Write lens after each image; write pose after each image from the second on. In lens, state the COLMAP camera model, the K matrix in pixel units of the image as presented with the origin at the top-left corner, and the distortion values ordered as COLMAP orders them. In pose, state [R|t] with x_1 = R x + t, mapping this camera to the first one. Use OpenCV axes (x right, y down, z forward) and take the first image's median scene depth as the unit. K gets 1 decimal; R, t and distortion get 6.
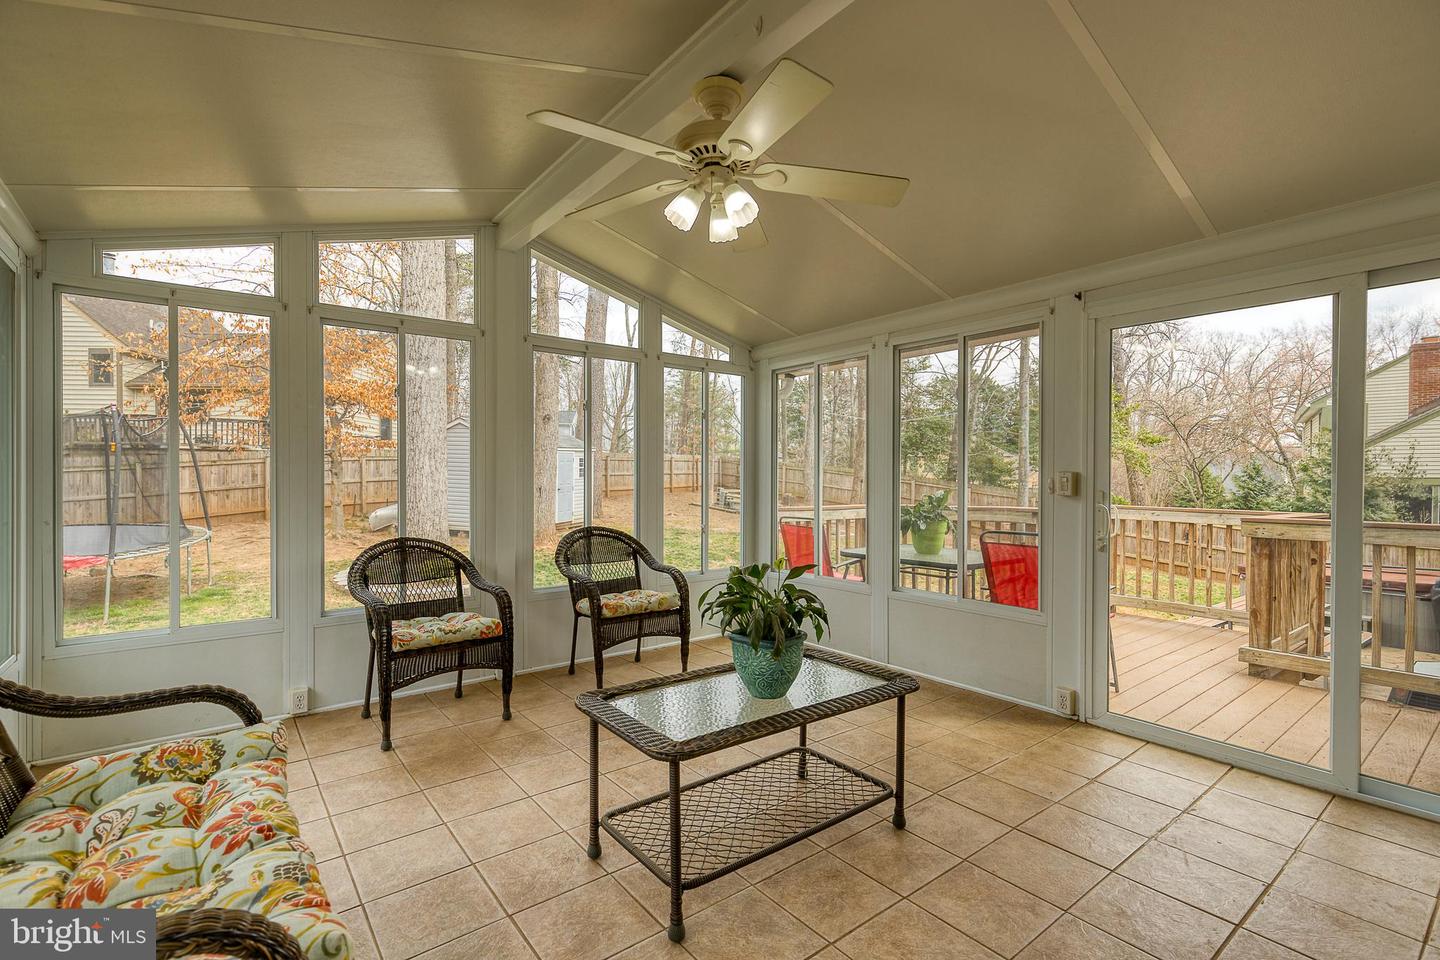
lens RADIAL K [[619.4, 0, 719.8], [0, 619.4, 471.4], [0, 0, 1]] dist [0.014025, -0.000202]
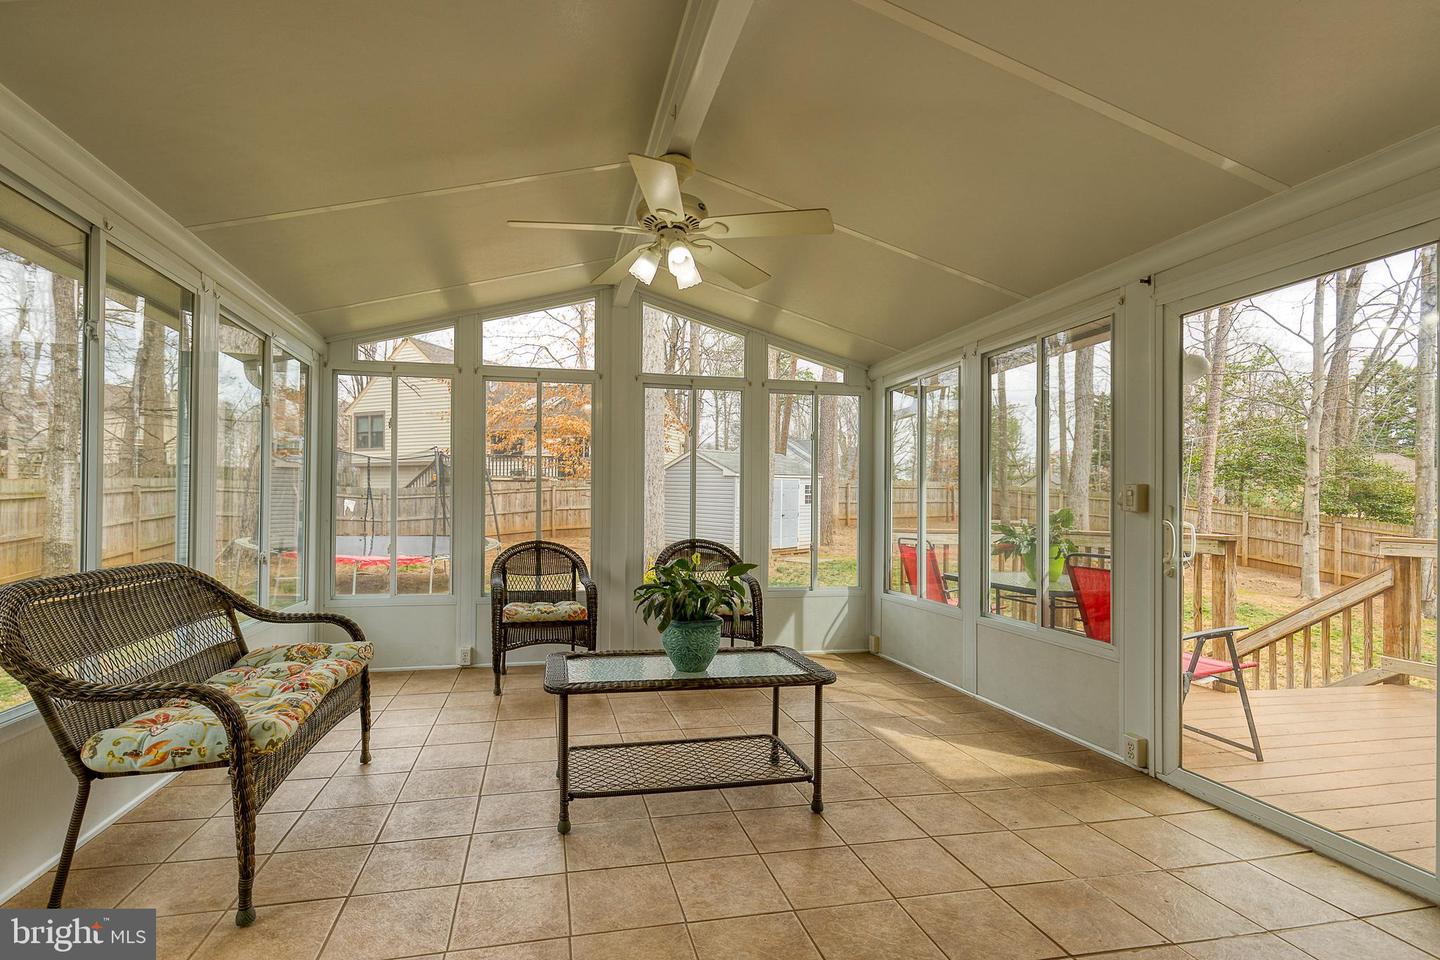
lens RADIAL K [[659.3, 0, 744.1], [0, 659.3, 489.7], [0, 0, 1]] dist [0.017738, -0.000191]
pose [[0.909727, -0.006689, -0.415154, 0.458800], [-0.002324, 0.999773, -0.021201, 0.030319], [0.415201, 0.020252, 0.909504, -0.067889]]
